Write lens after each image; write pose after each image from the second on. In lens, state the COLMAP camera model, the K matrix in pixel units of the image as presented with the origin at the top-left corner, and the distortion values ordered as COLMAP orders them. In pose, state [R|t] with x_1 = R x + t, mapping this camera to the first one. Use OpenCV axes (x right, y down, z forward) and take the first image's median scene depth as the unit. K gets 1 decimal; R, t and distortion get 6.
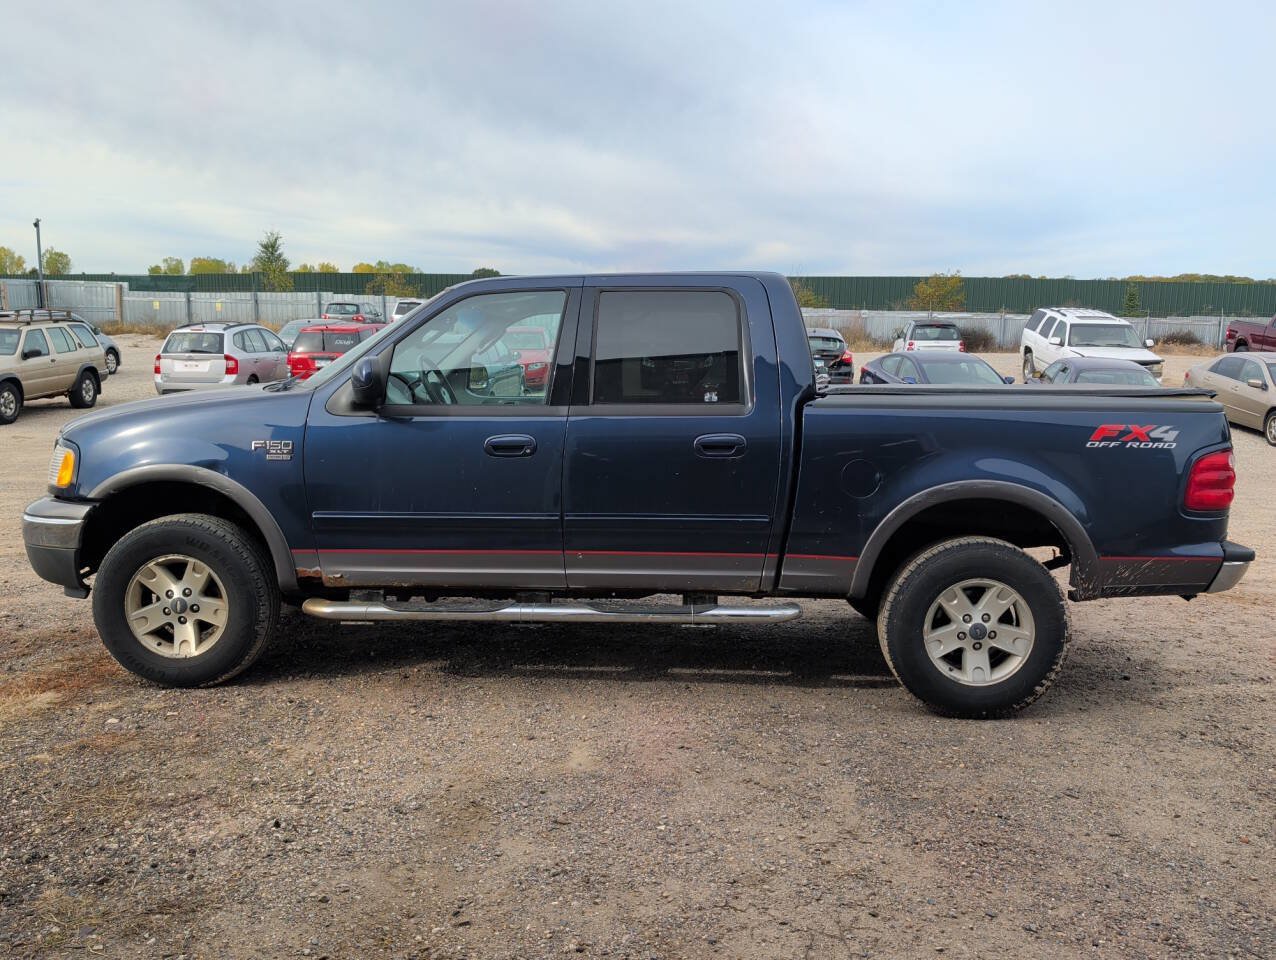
lens RADIAL K [[1067.5, 0, 638.0], [0, 1067.5, 480.0], [0, 0, 1]] dist [0.017902, -0.023527]
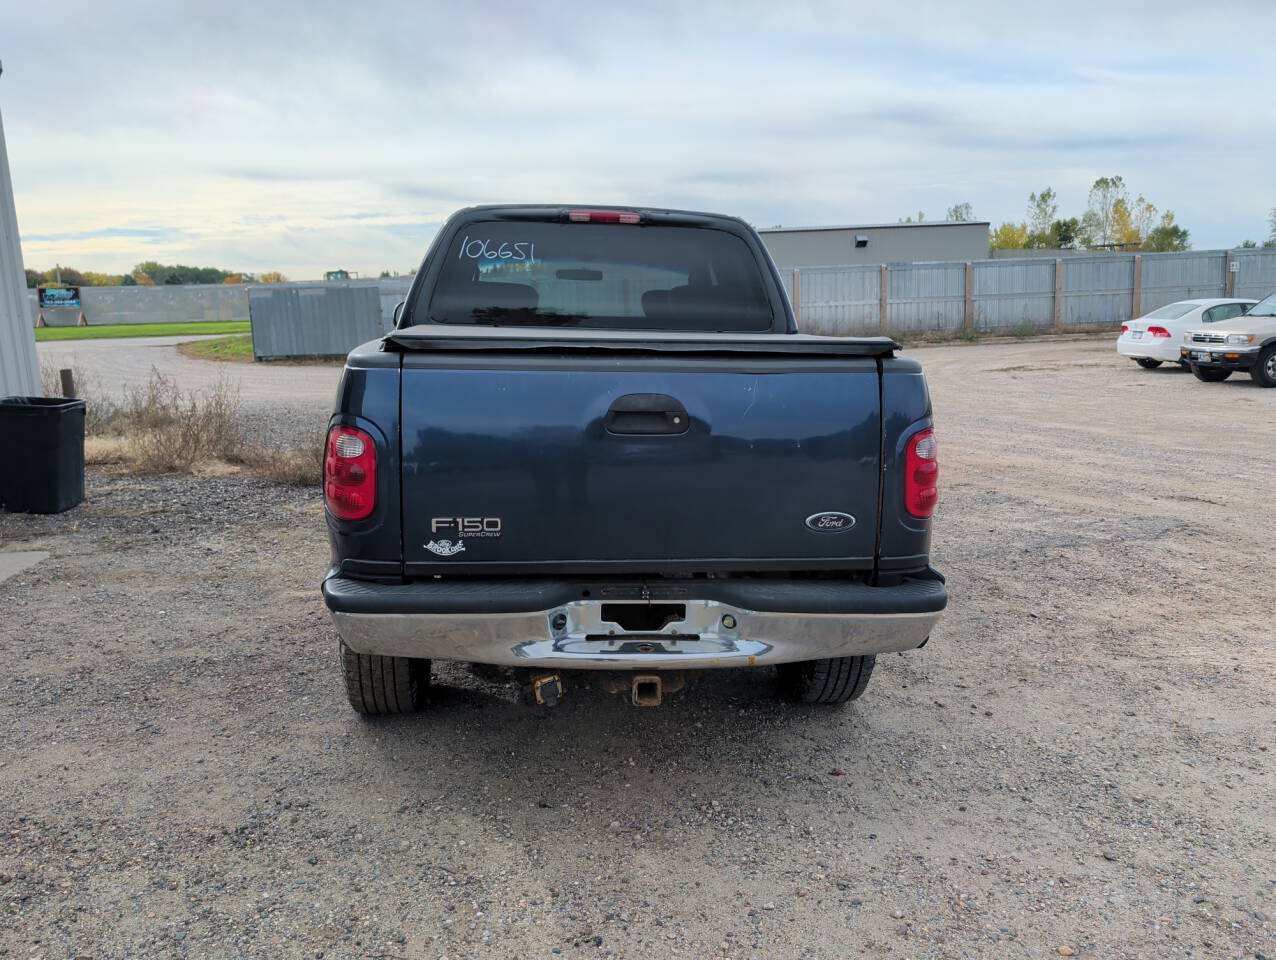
lens RADIAL K [[1057.5, 0, 640.1], [0, 1057.5, 478.4], [0, 0, 1]] dist [0.018468, -0.014242]
pose [[0.155598, 0.145402, -0.977061, 0.207386], [-0.120245, 0.984540, 0.127366, -0.017194], [0.980475, 0.097669, 0.170677, 0.185628]]
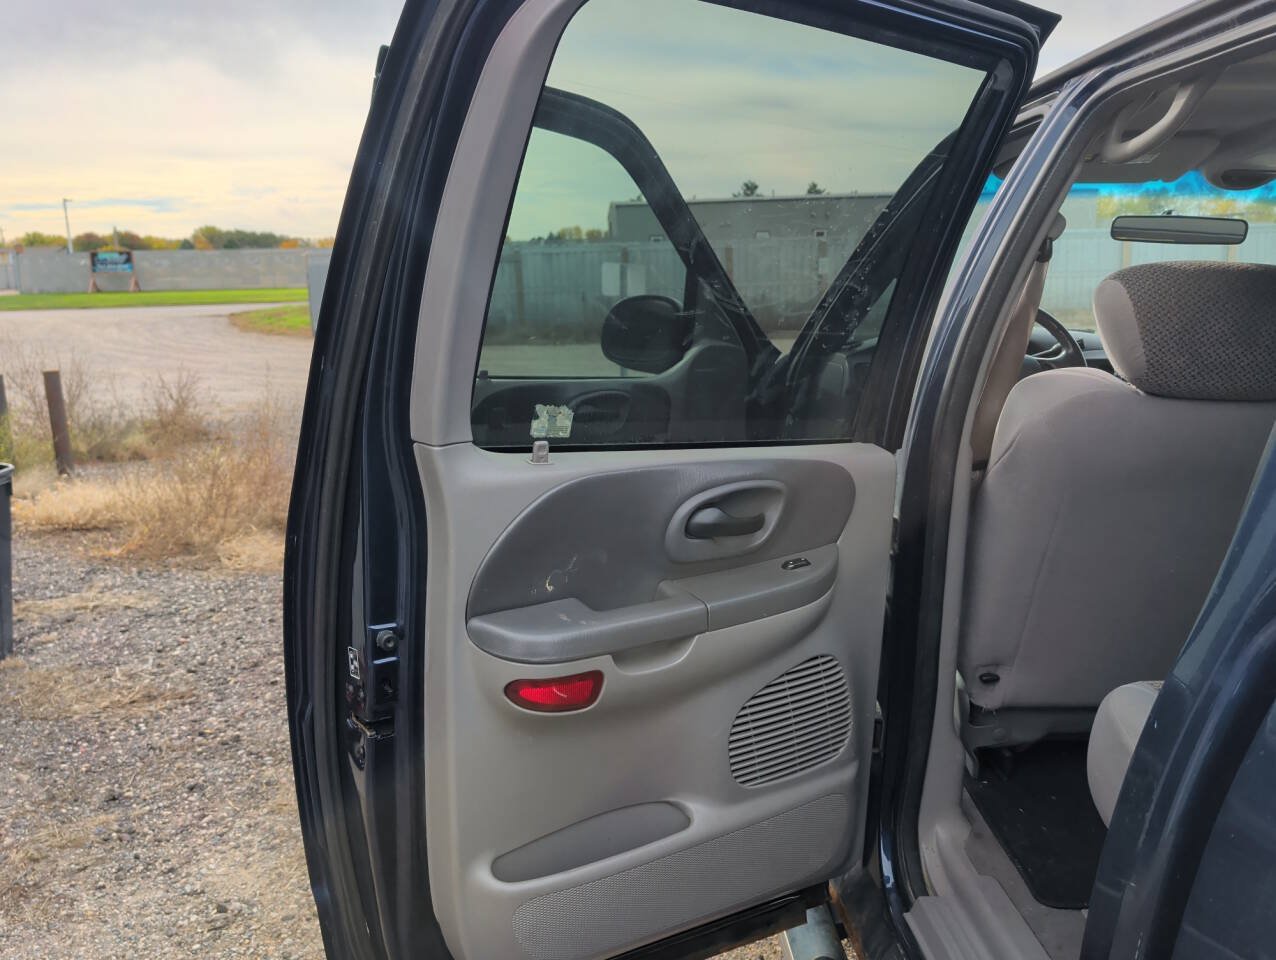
lens RADIAL K [[1067.5, 0, 638.0], [0, 1067.5, 480.0], [0, 0, 1]] dist [0.017902, -0.023527]
pose [[0.103525, 0.175715, -0.978982, 0.049283], [-0.131078, 0.978097, 0.161695, -0.018502], [0.985952, 0.111583, 0.124290, 0.152892]]
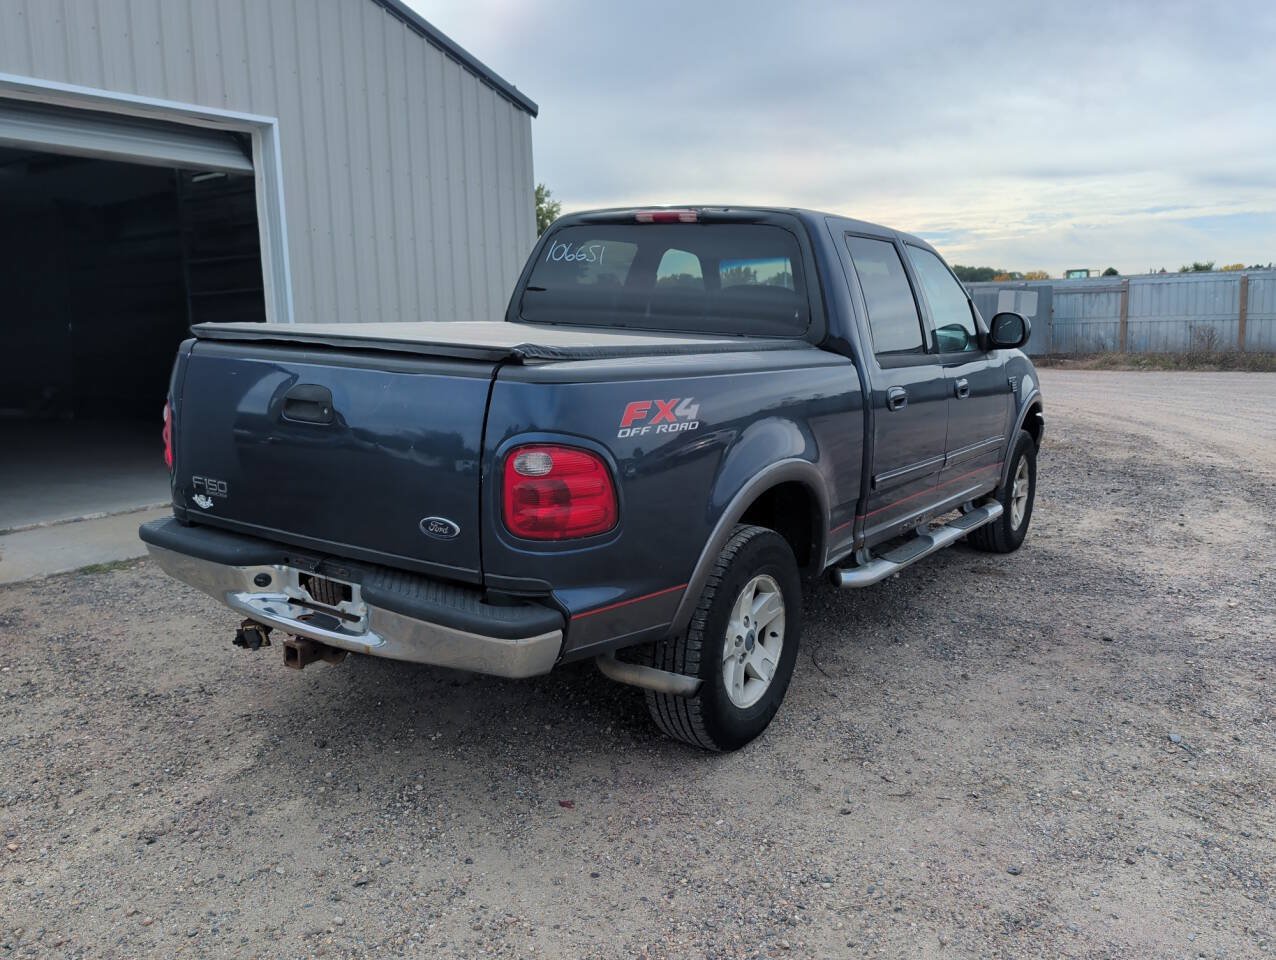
lens RADIAL K [[1057.5, 0, 640.1], [0, 1057.5, 478.4], [0, 0, 1]] dist [0.018468, -0.014242]
pose [[-0.507844, 0.124138, -0.852458, 0.184298], [-0.123569, 0.968832, 0.214700, -0.032067], [0.852541, 0.214371, -0.476675, 0.294705]]
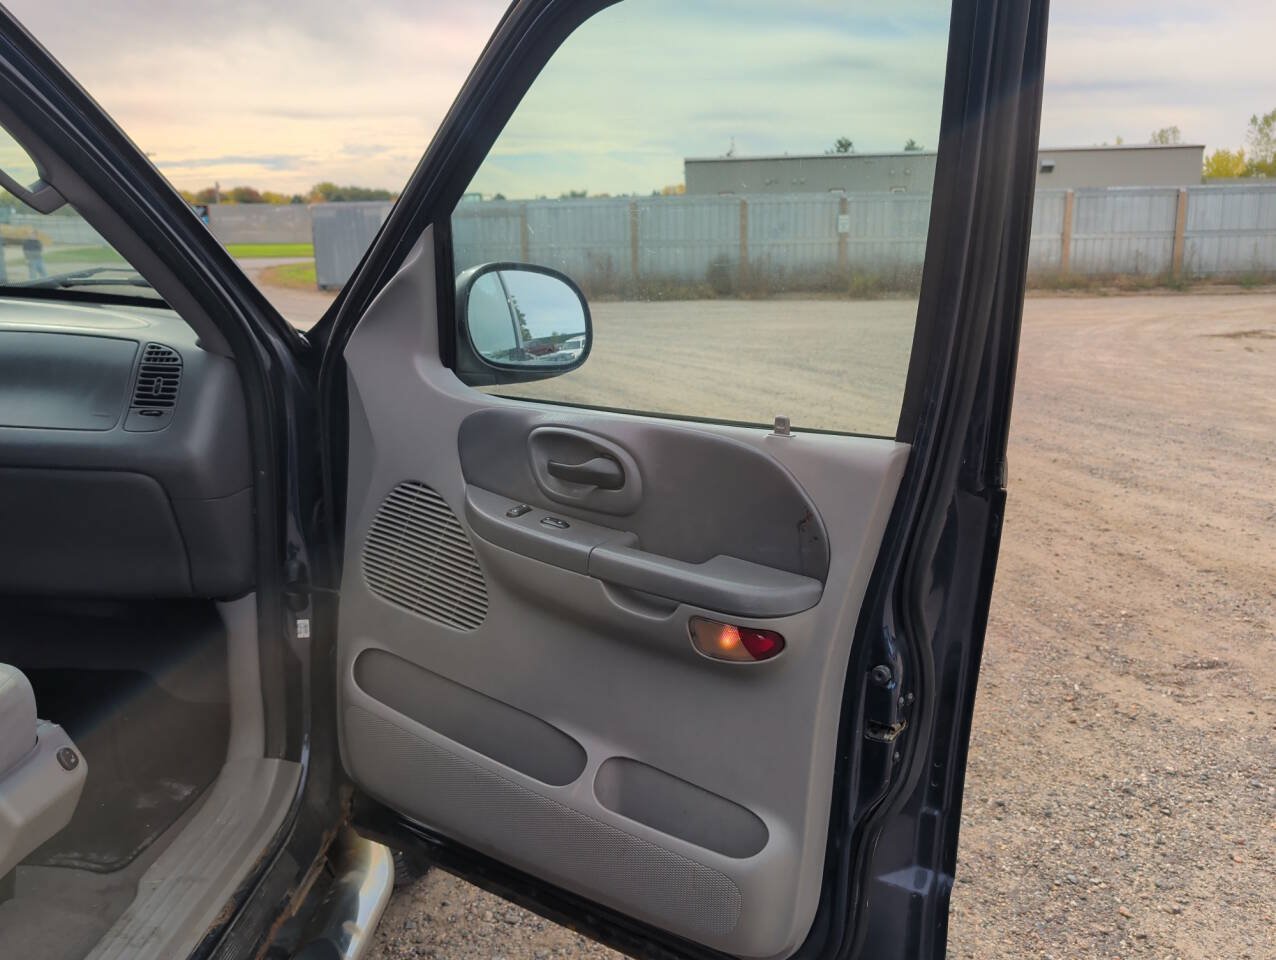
lens RADIAL K [[1067.5, 0, 638.0], [0, 1067.5, 480.0], [0, 0, 1]] dist [0.017902, -0.023527]
pose [[0.004475, 0.212588, -0.977132, 0.017912], [-0.143589, 0.967152, 0.209760, -0.030662], [0.989627, 0.139367, 0.034854, 0.264085]]
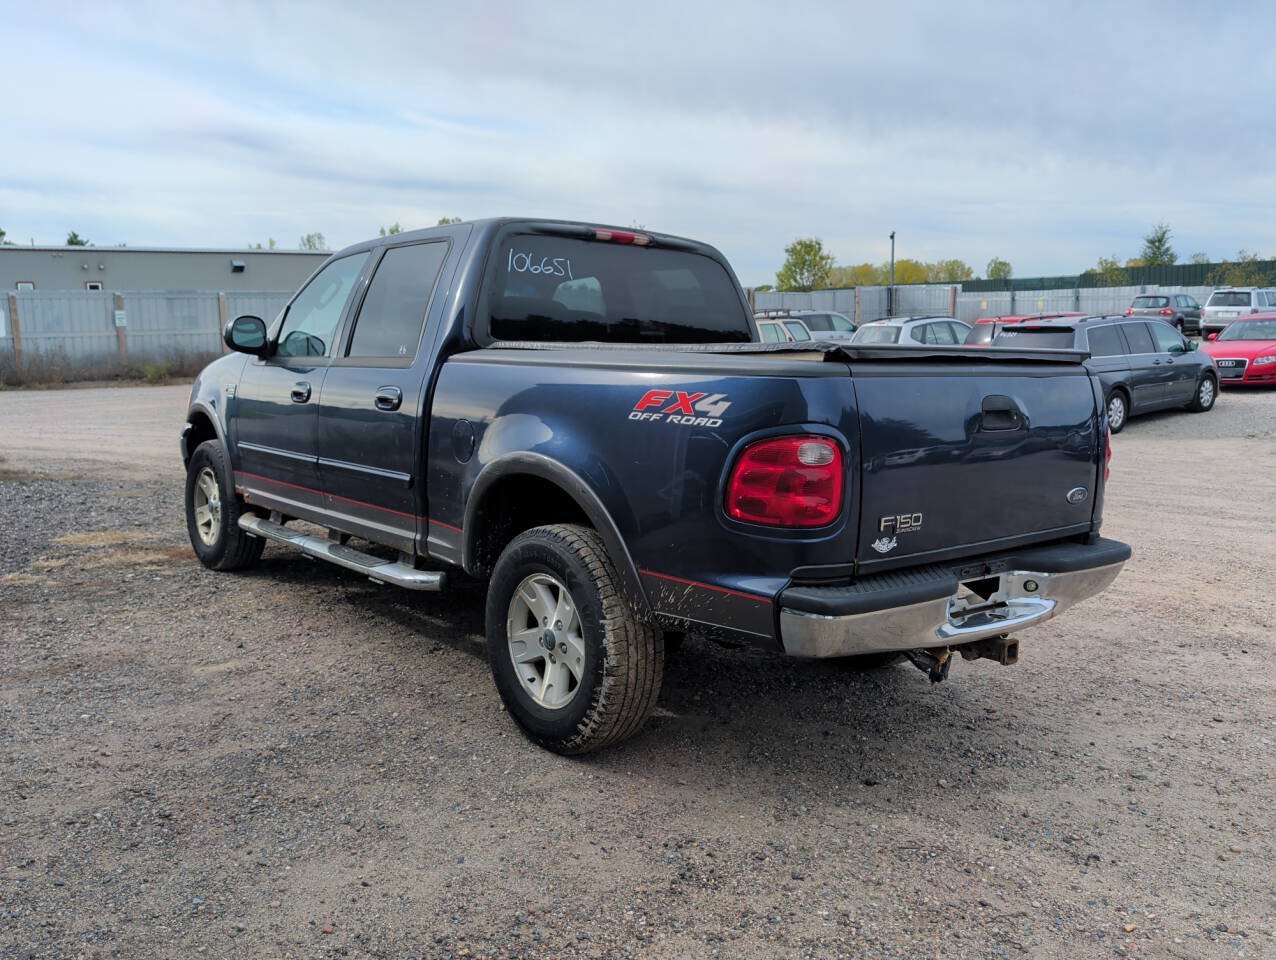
lens RADIAL K [[1057.5, 0, 640.1], [0, 1057.5, 478.4], [0, 0, 1]] dist [0.018468, -0.014242]
pose [[0.680345, 0.089107, -0.727455, 0.164225], [-0.090831, 0.995181, 0.036952, -0.003005], [0.727242, 0.040936, 0.685160, 0.086270]]
